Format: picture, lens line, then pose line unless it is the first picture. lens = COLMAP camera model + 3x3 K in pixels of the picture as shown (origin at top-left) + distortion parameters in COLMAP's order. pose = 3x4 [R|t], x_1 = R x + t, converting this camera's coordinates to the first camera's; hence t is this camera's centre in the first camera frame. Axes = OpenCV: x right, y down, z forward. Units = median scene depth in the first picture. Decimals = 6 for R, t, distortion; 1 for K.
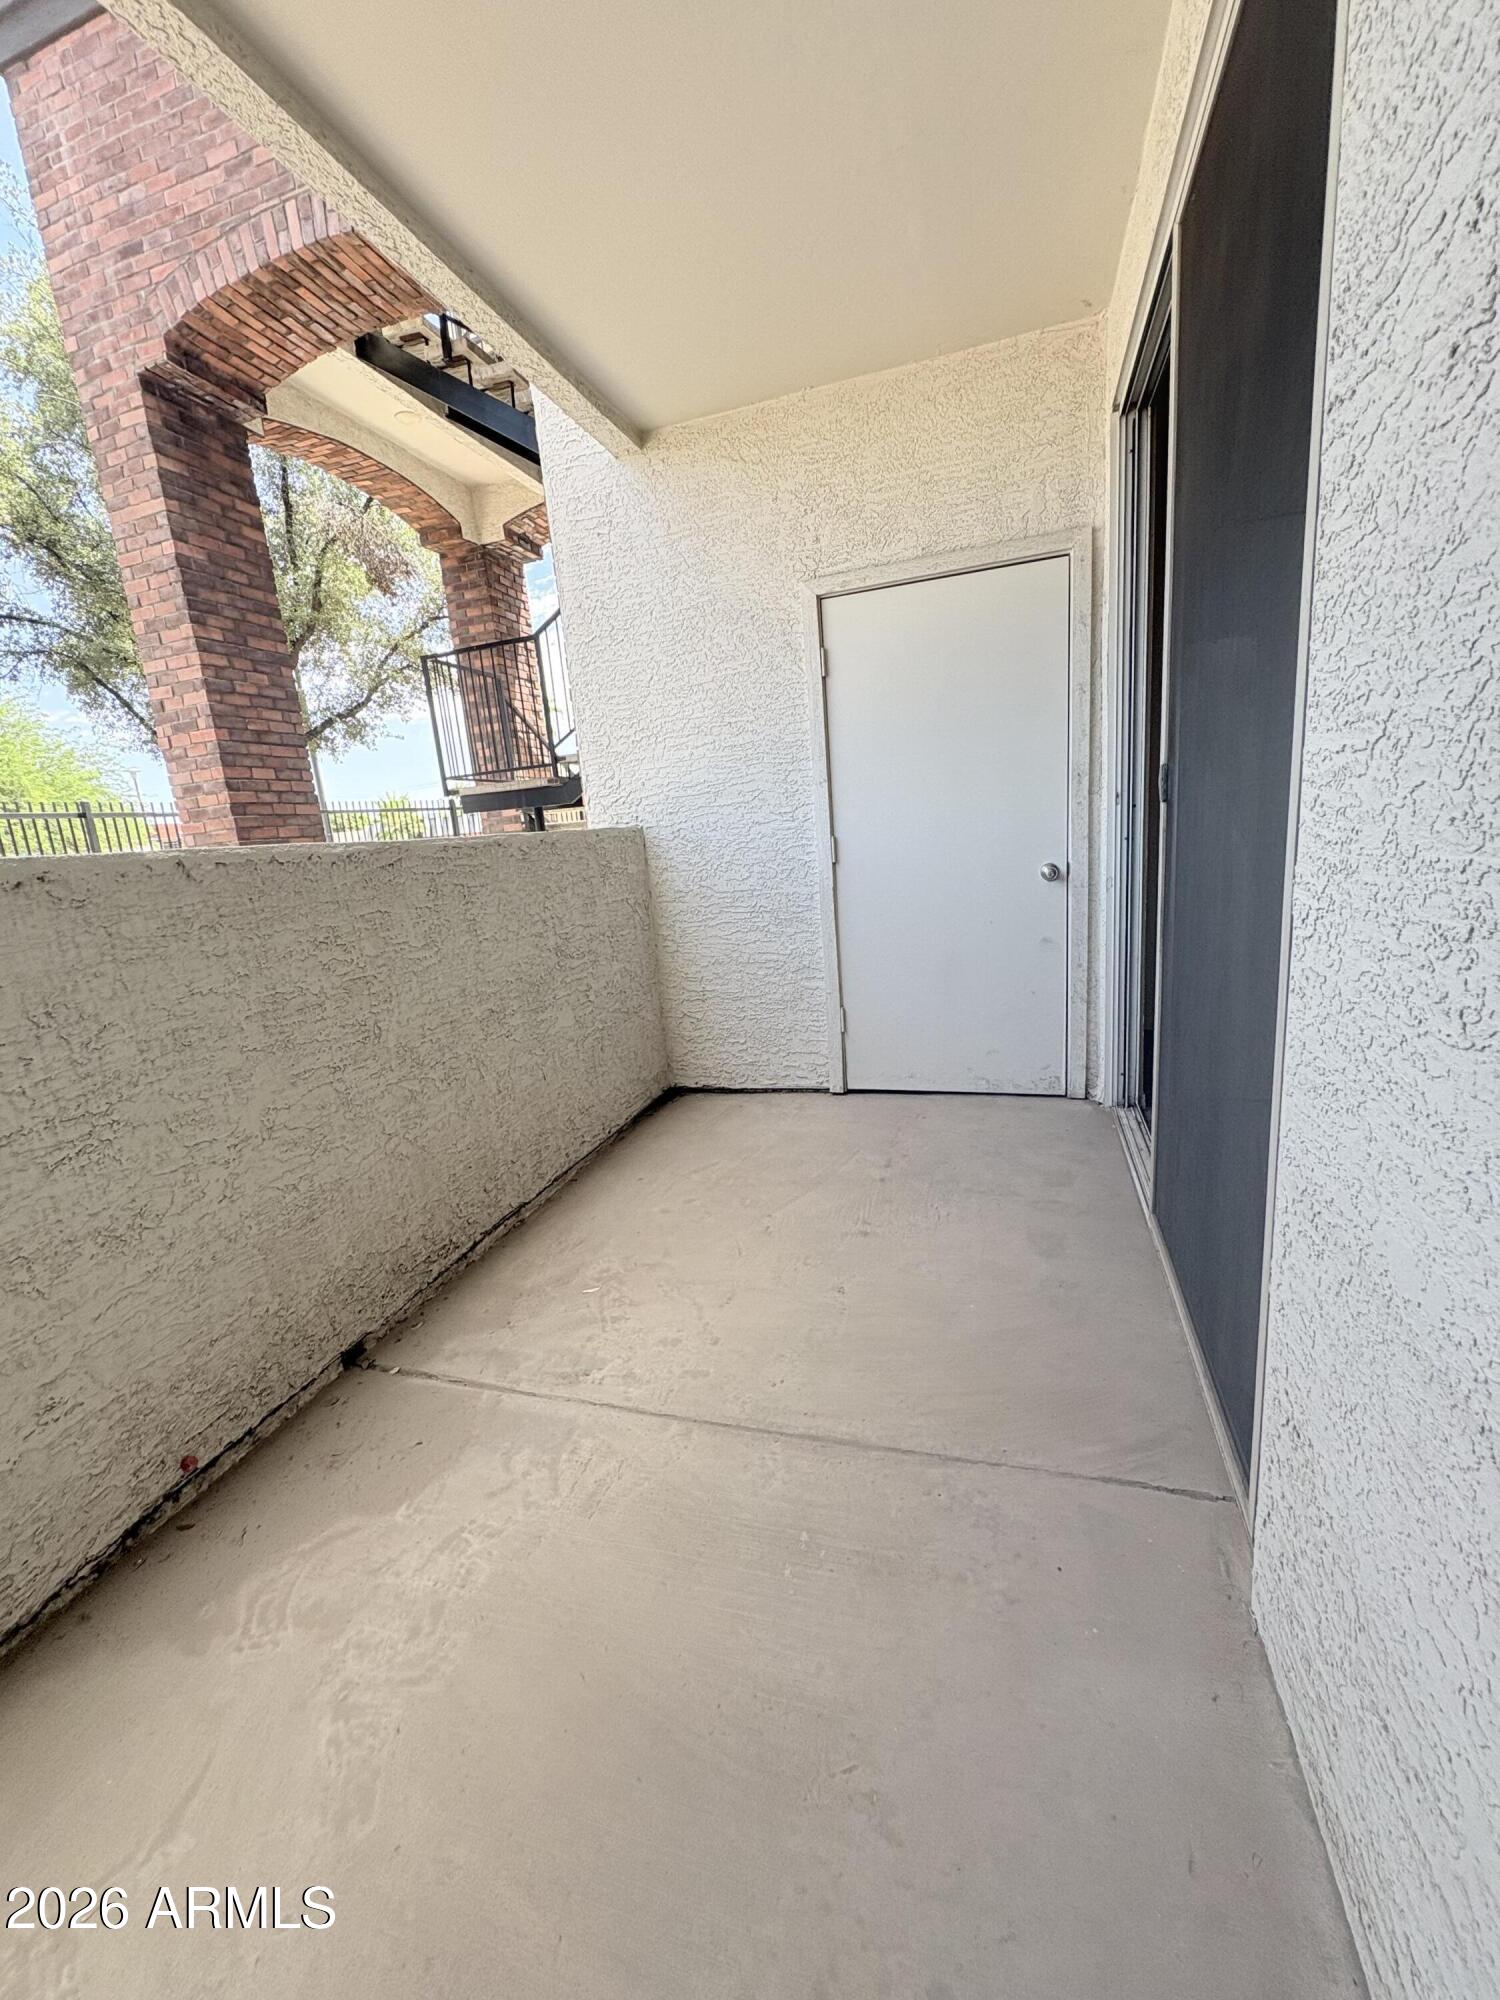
lens RADIAL K [[795.8, 0, 749.5], [0, 795.8, 998.4], [0, 0, 1]] dist [0.000403, 0.000230]
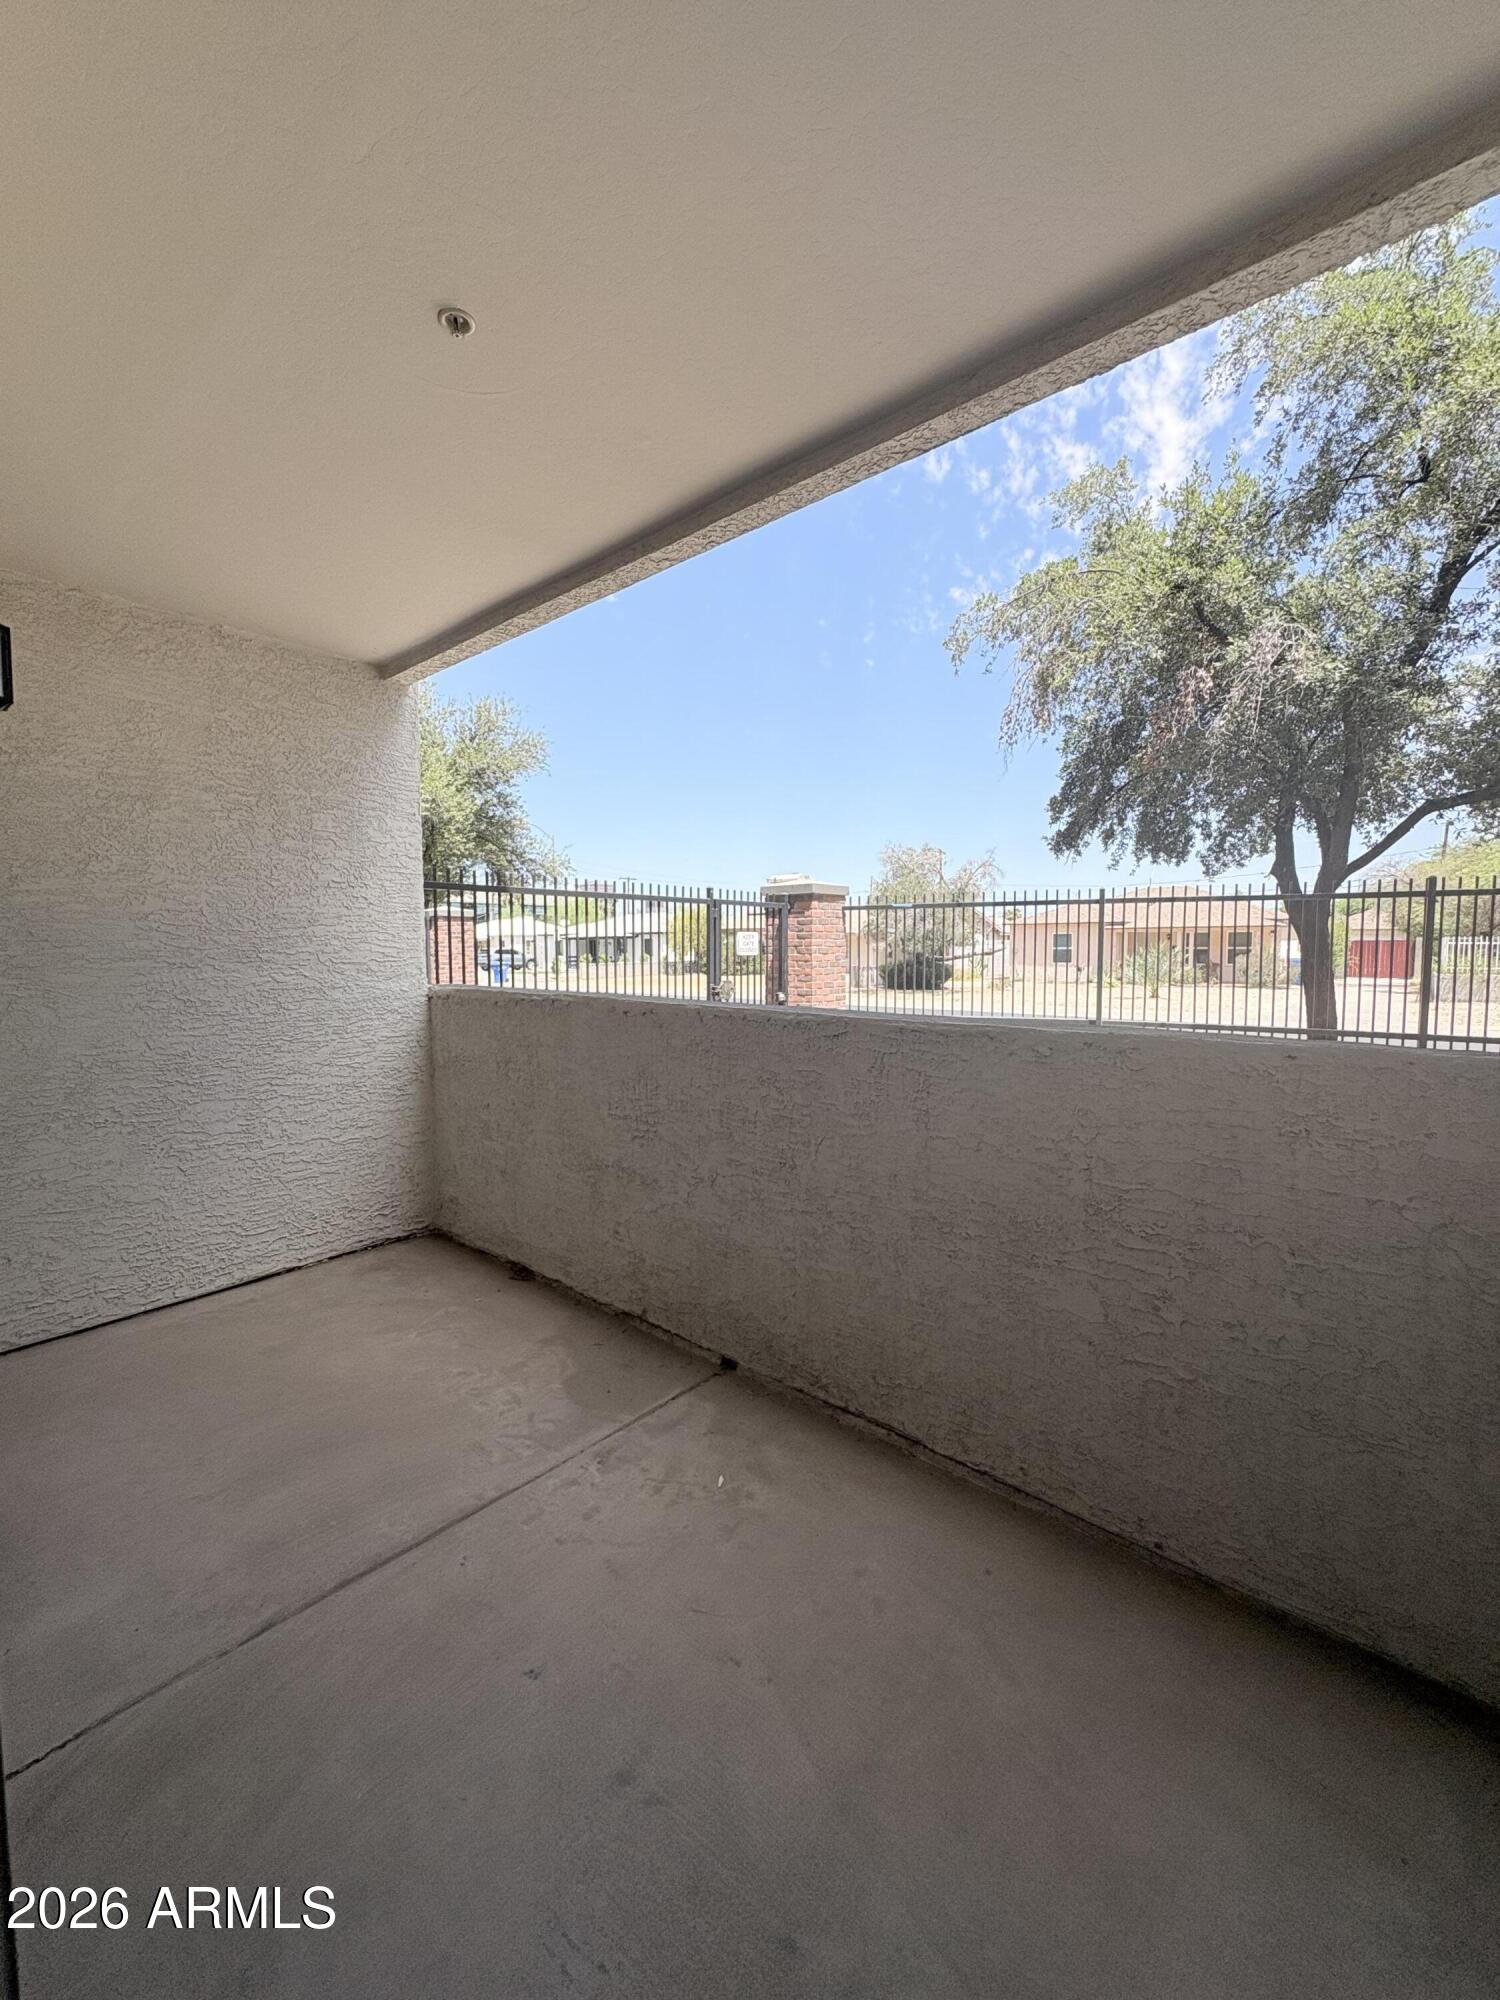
lens RADIAL K [[795.8, 0, 748.4], [0, 795.8, 1002.8], [0, 0, 1]] dist [0.000403, 0.000230]
pose [[-0.388431, 0.149491, -0.909271, 0.641956], [-0.157517, 0.961458, 0.225360, -0.466767], [0.907915, 0.230763, -0.349913, 1.324201]]
